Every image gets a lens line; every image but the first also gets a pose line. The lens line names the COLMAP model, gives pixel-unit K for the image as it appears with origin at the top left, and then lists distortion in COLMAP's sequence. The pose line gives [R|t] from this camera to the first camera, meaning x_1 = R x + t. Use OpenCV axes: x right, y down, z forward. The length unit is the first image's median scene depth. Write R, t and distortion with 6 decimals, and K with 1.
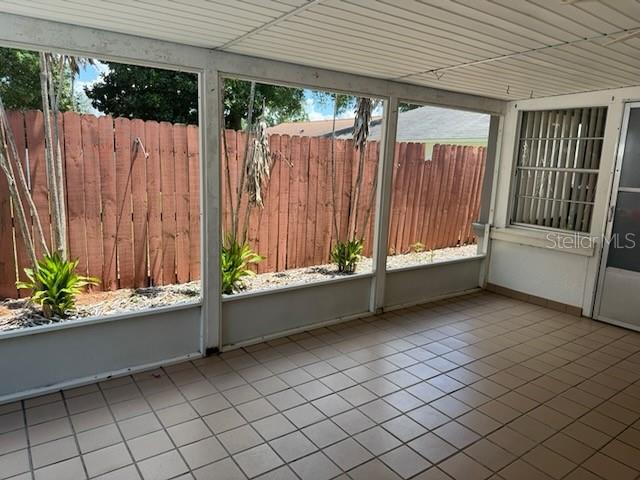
lens RADIAL K [[451.4, 0, 316.3], [0, 451.4, 242.0], [0, 0, 1]] dist [0.053895, -0.065698]
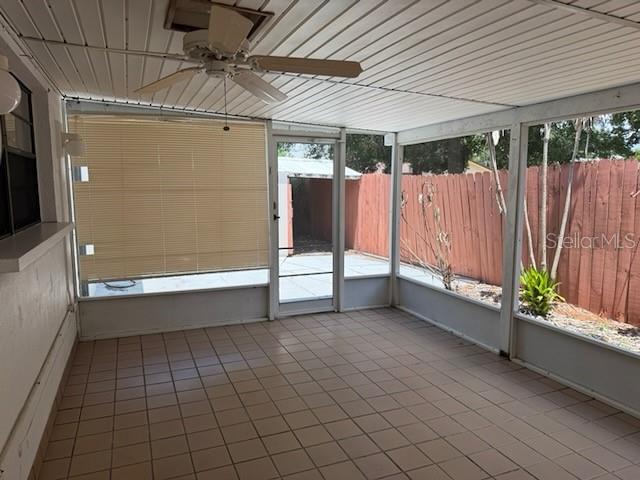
lens RADIAL K [[451.4, 0, 318.3], [0, 451.4, 237.0], [0, 0, 1]] dist [0.053895, -0.065698]
pose [[-0.223109, 0.073368, -0.972029, 0.845878], [-0.196566, 0.973294, 0.118581, -0.085668], [0.954769, 0.217524, -0.202729, 0.599507]]
